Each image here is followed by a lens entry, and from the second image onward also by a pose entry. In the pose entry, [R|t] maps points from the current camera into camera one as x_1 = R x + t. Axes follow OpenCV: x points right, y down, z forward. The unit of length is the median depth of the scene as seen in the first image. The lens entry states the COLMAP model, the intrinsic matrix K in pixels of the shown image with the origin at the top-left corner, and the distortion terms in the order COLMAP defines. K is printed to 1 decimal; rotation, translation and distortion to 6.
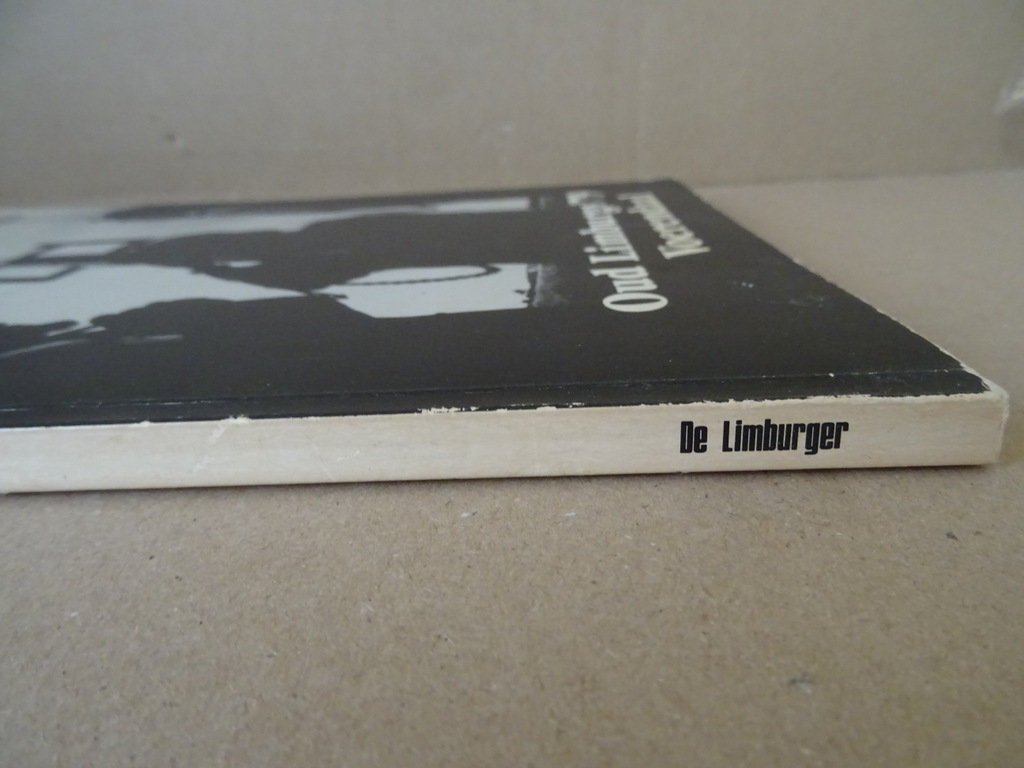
lens RADIAL K [[719.6, 0, 511.0], [0, 719.6, 390.4], [0, 0, 1]] dist [0.009157, -0.033080]
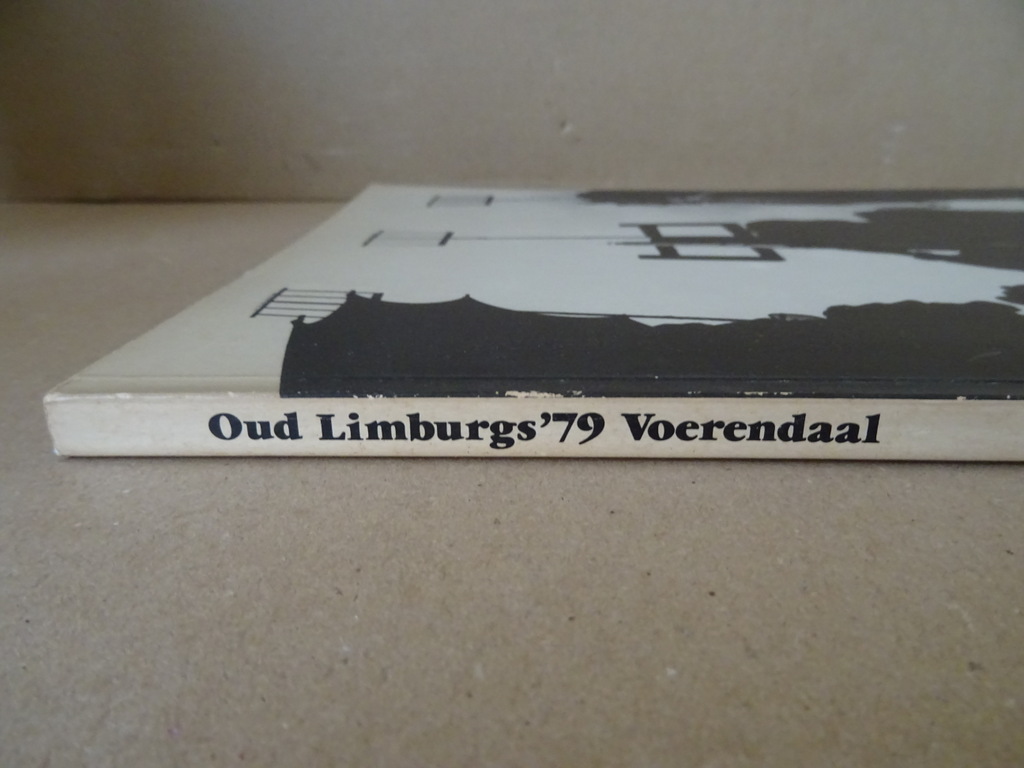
lens RADIAL K [[719.6, 0, 506.2], [0, 719.6, 390.2], [0, 0, 1]] dist [0.009157, -0.033080]
pose [[0.999065, 0.042579, -0.007439, -2.031258], [-0.042563, 0.999091, 0.002386, 0.089575], [0.007534, -0.002067, 0.999969, -0.050324]]
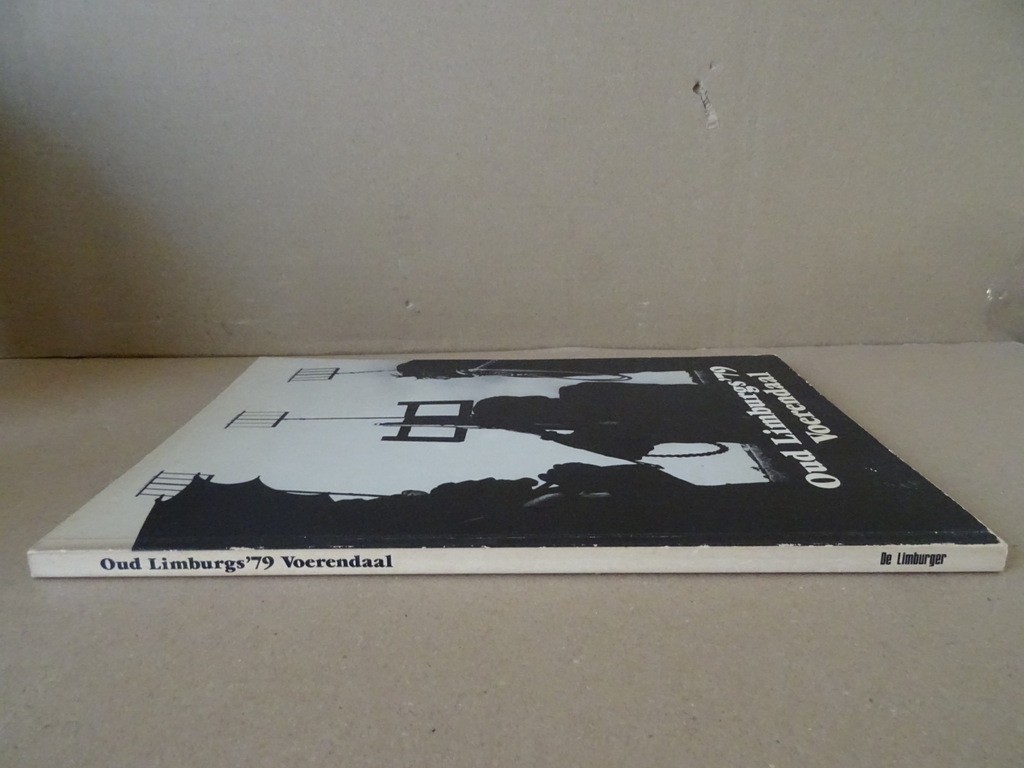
lens RADIAL K [[719.6, 0, 505.7], [0, 719.6, 380.8], [0, 0, 1]] dist [0.009157, -0.033080]
pose [[0.999504, 0.029215, 0.011756, -1.118139], [-0.028042, 0.995553, -0.089937, -0.288780], [-0.014331, 0.089563, 0.995878, -1.537396]]
